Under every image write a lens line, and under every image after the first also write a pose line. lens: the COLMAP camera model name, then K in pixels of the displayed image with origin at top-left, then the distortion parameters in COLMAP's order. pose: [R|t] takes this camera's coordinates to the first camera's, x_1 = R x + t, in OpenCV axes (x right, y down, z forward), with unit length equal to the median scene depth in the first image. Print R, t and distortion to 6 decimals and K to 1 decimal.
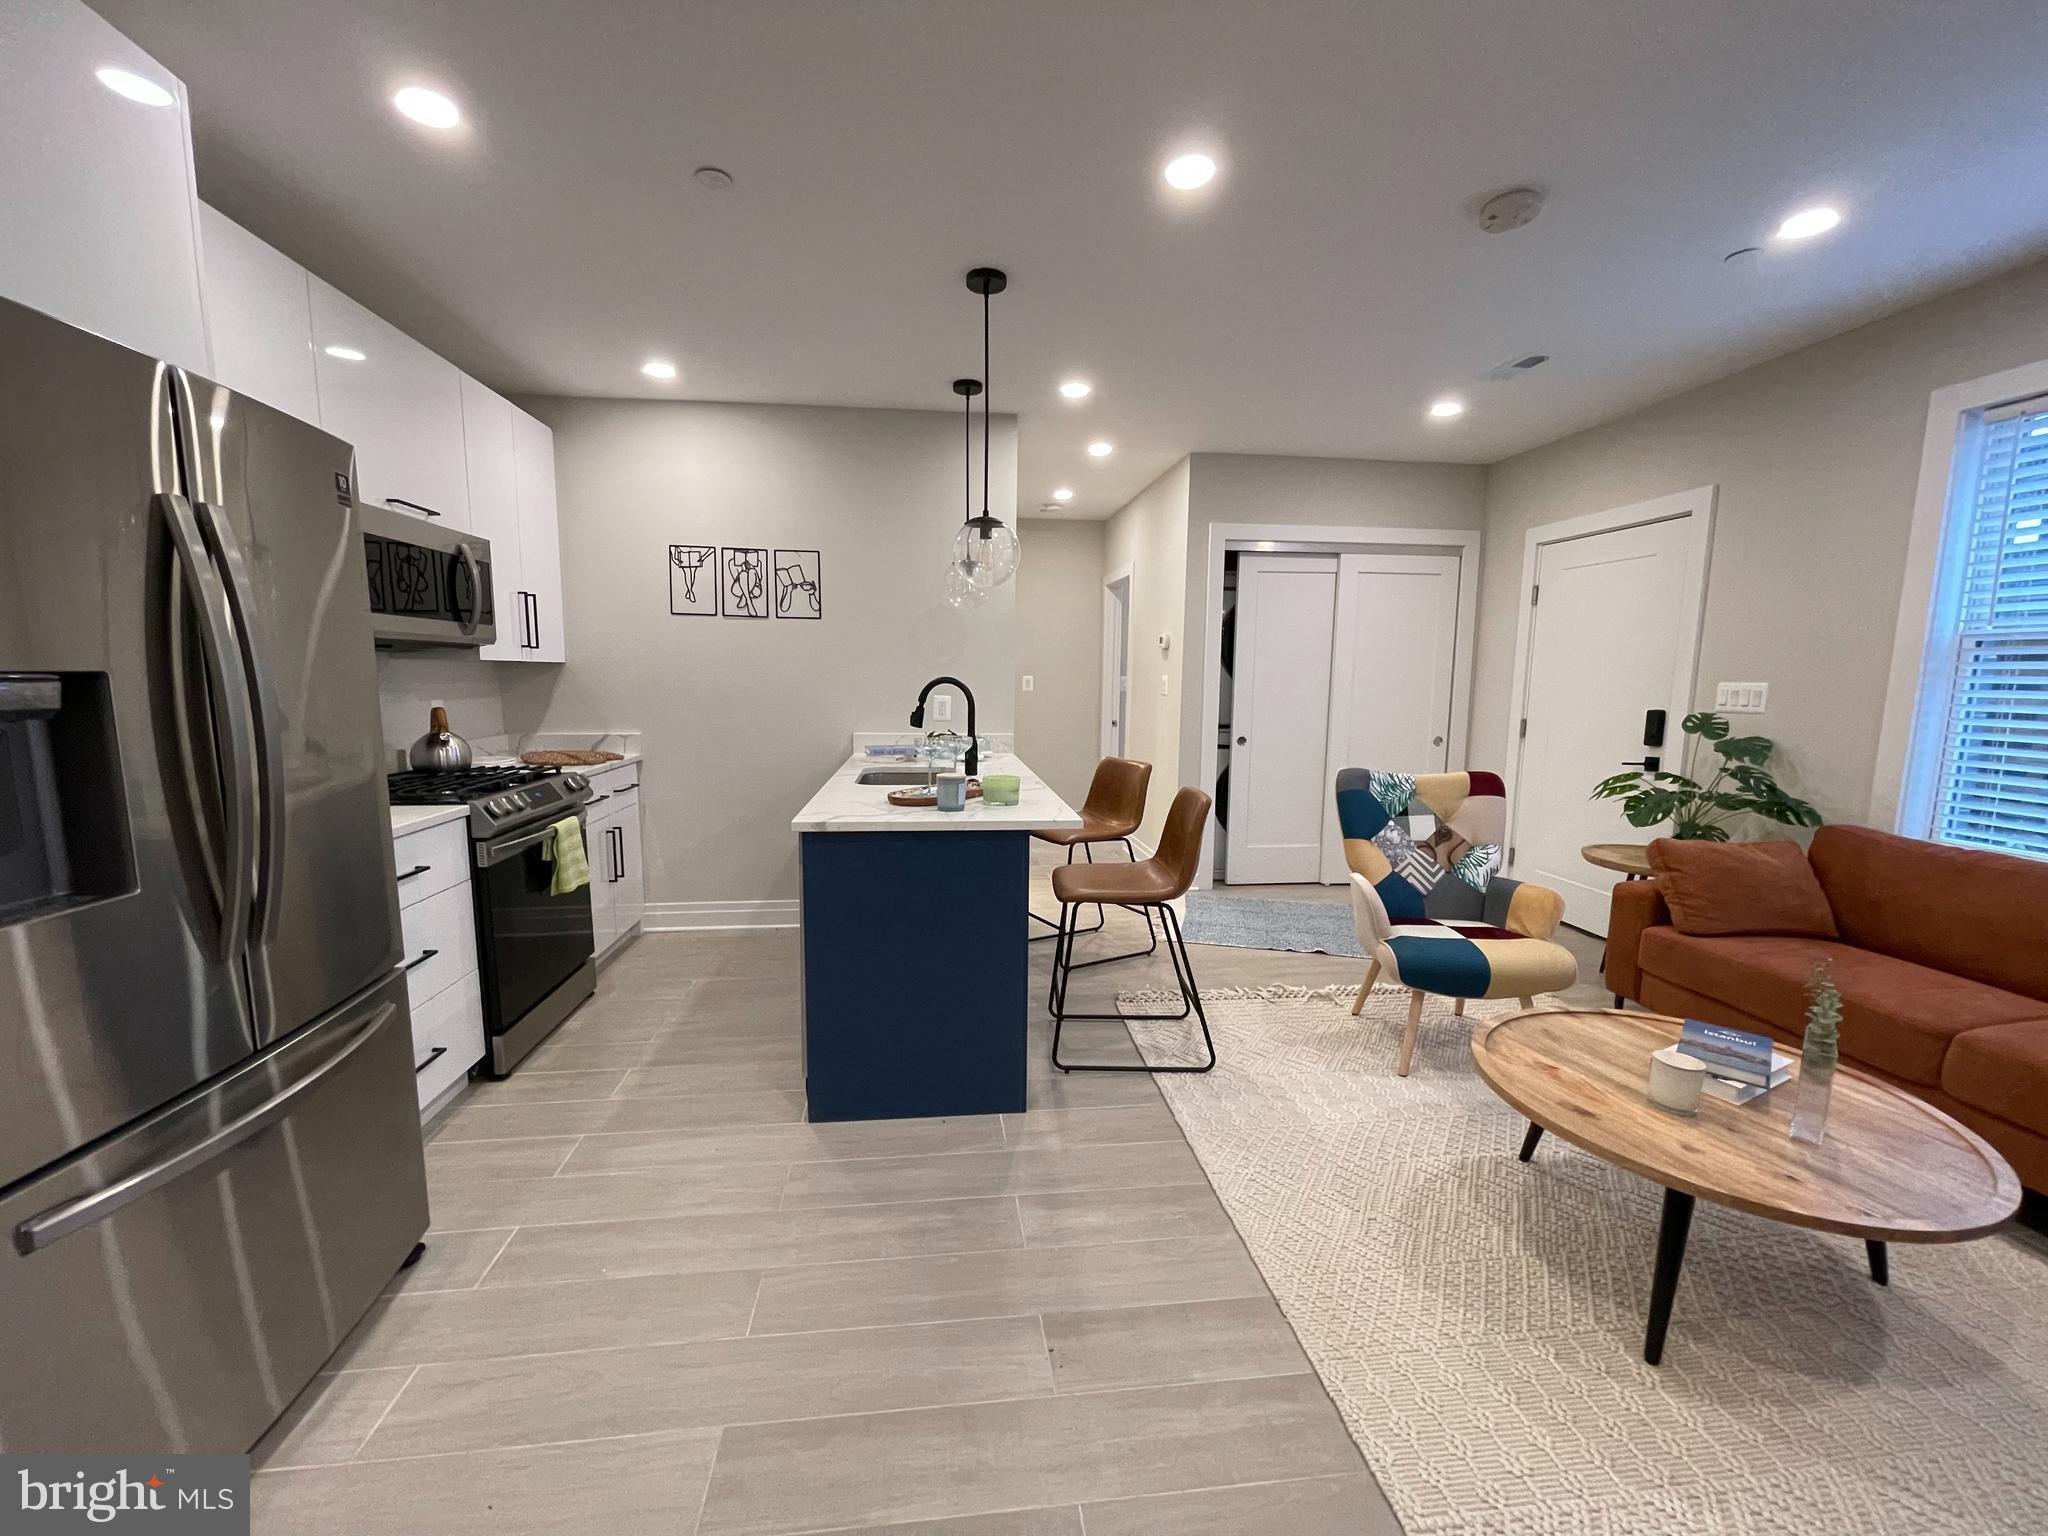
lens RADIAL K [[831.3, 0, 1024.9], [0, 831.3, 773.3], [0, 0, 1]] dist [-0.005632, -0.000143]
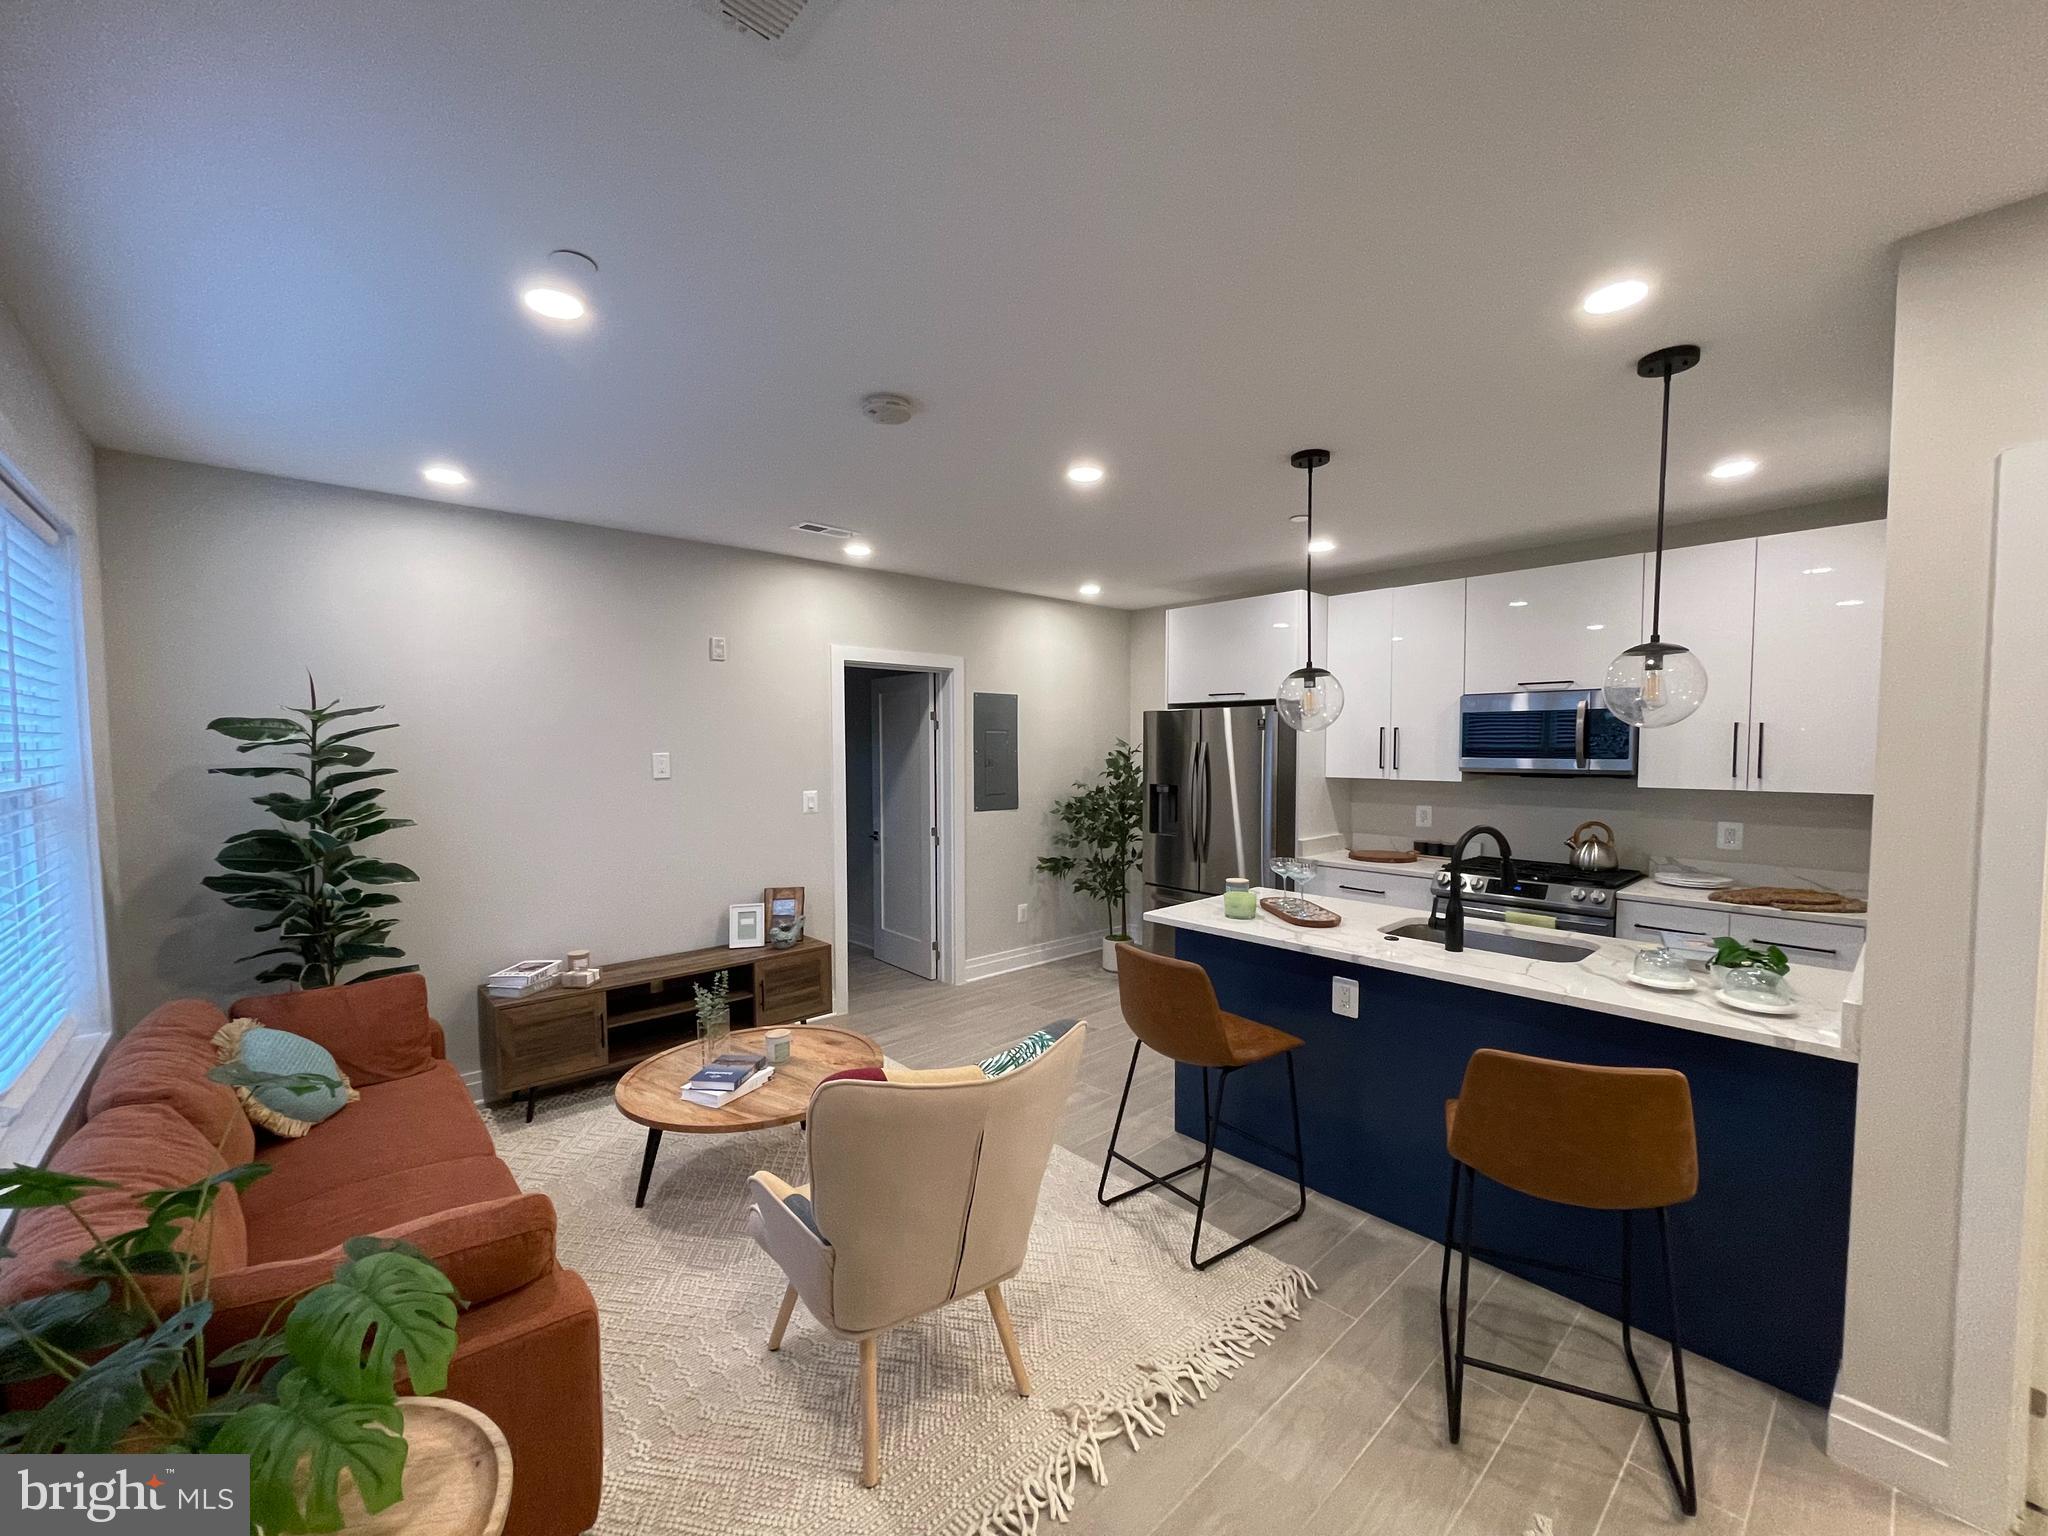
lens RADIAL K [[831.3, 0, 1018.7], [0, 831.3, 783.6], [0, 0, 1]] dist [-0.005632, -0.000143]
pose [[-0.814174, 0.025847, -0.580045, 0.760394], [-0.071072, 0.987060, 0.143743, -0.250505], [0.576254, 0.158257, -0.801802, 1.440931]]
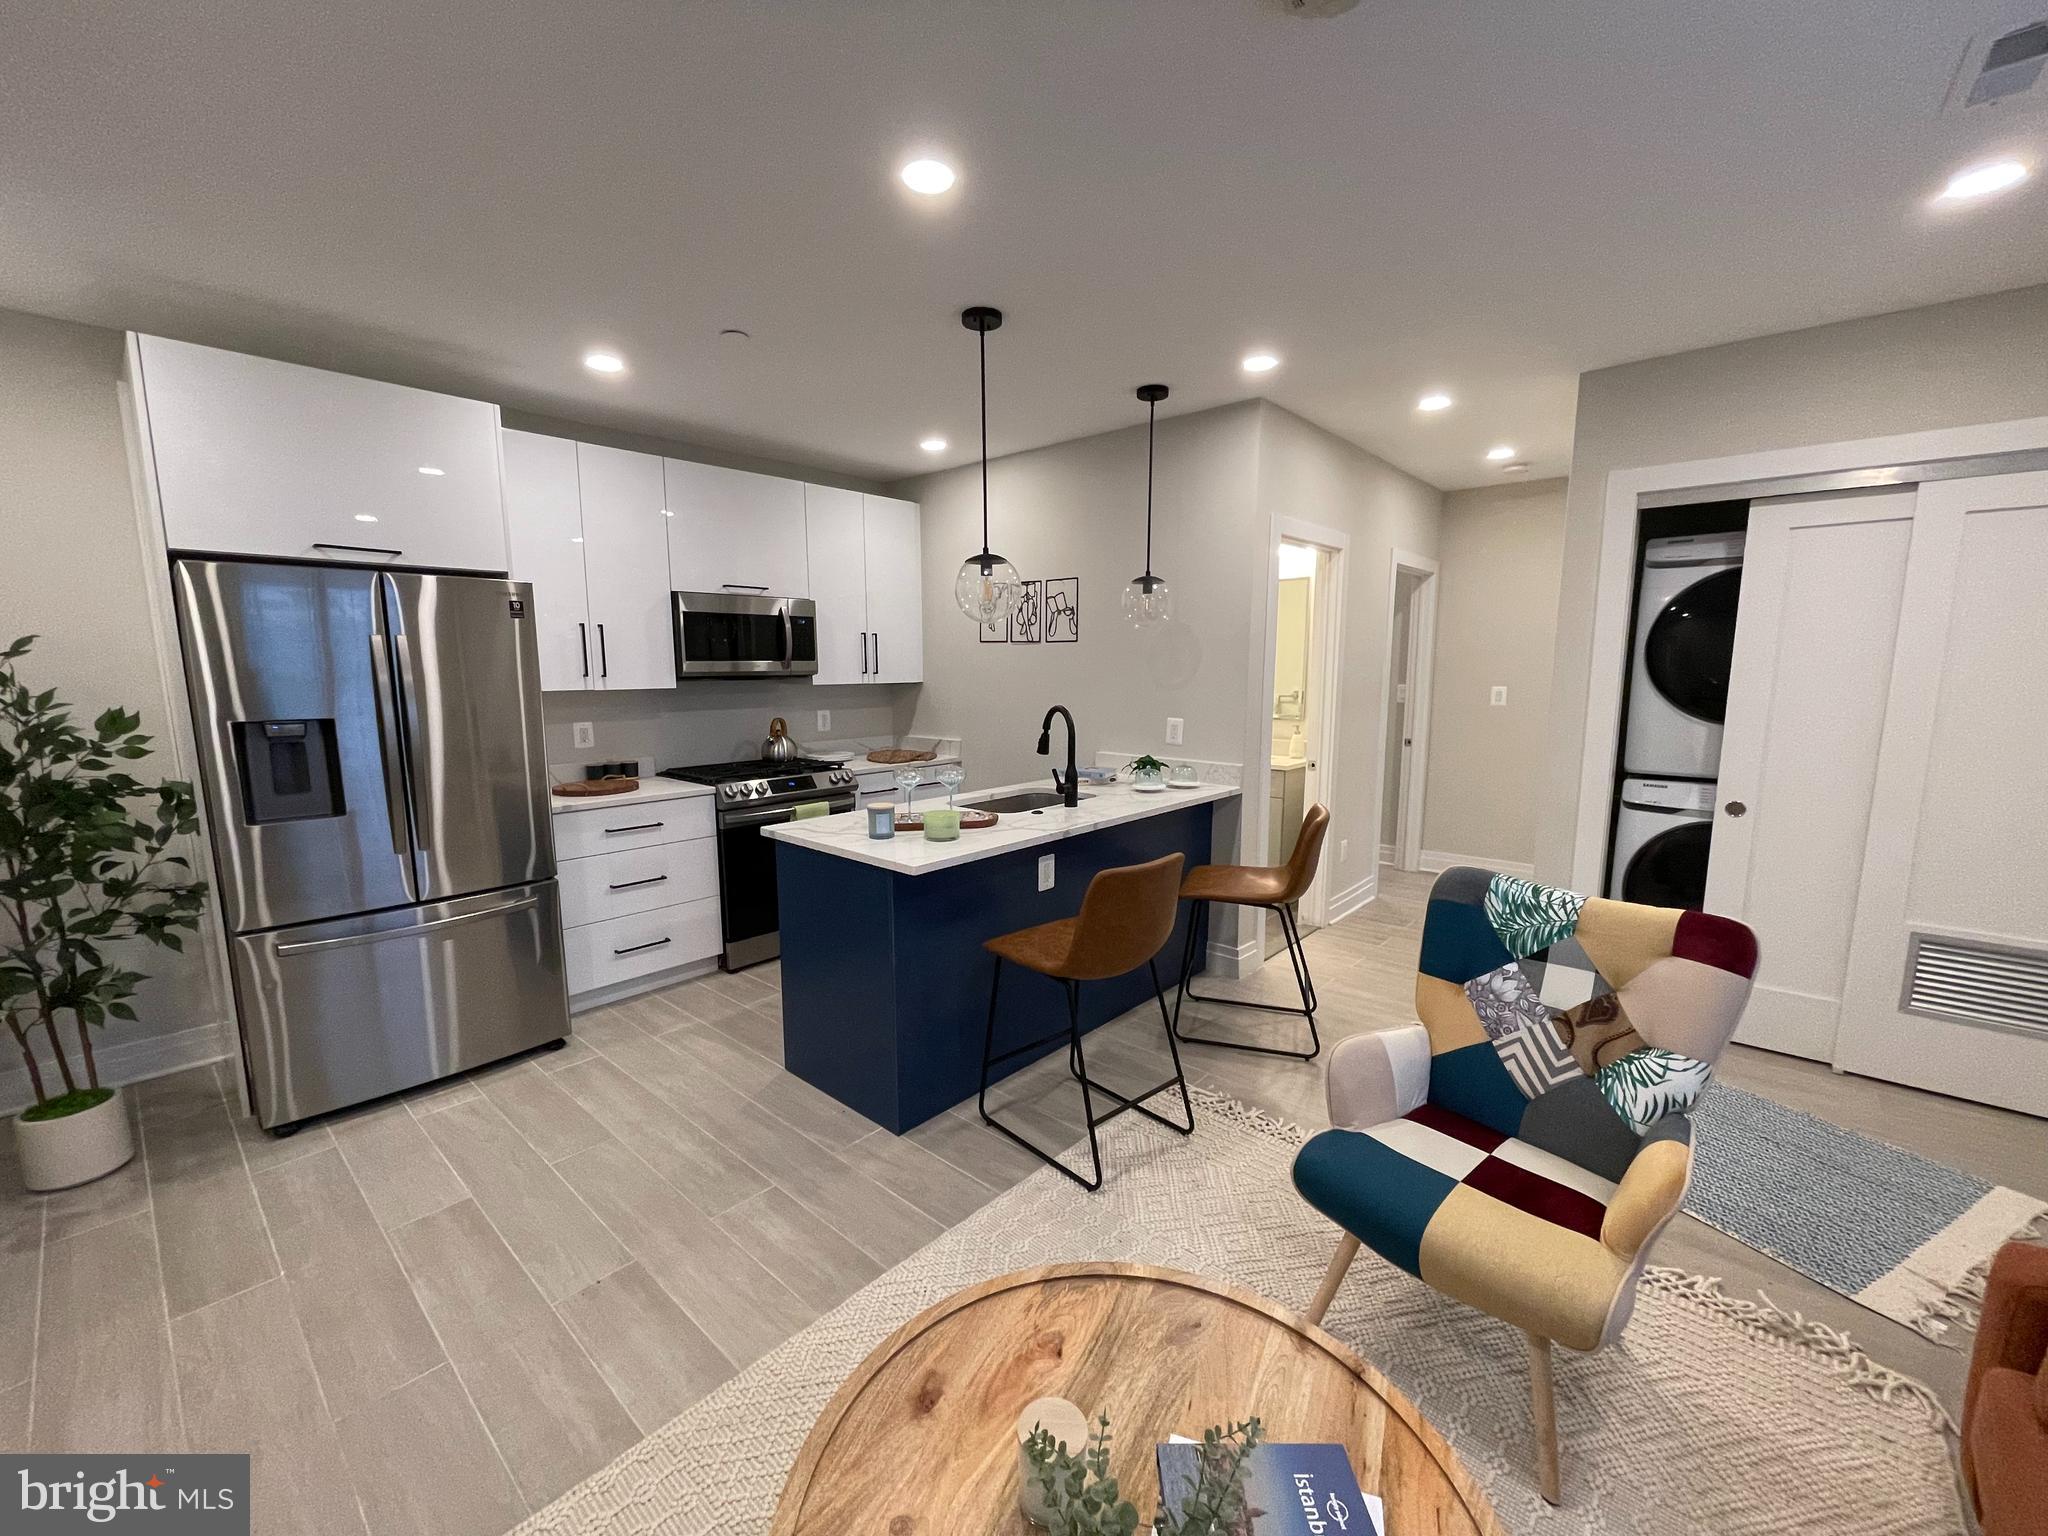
lens RADIAL K [[831.3, 0, 1012.9], [0, 831.3, 777.1], [0, 0, 1]] dist [-0.005632, -0.000143]
pose [[0.658954, 0.093414, -0.746360, 0.649473], [-0.082086, 0.995263, 0.052093, -0.082206], [0.747691, 0.026939, 0.663500, 0.317231]]
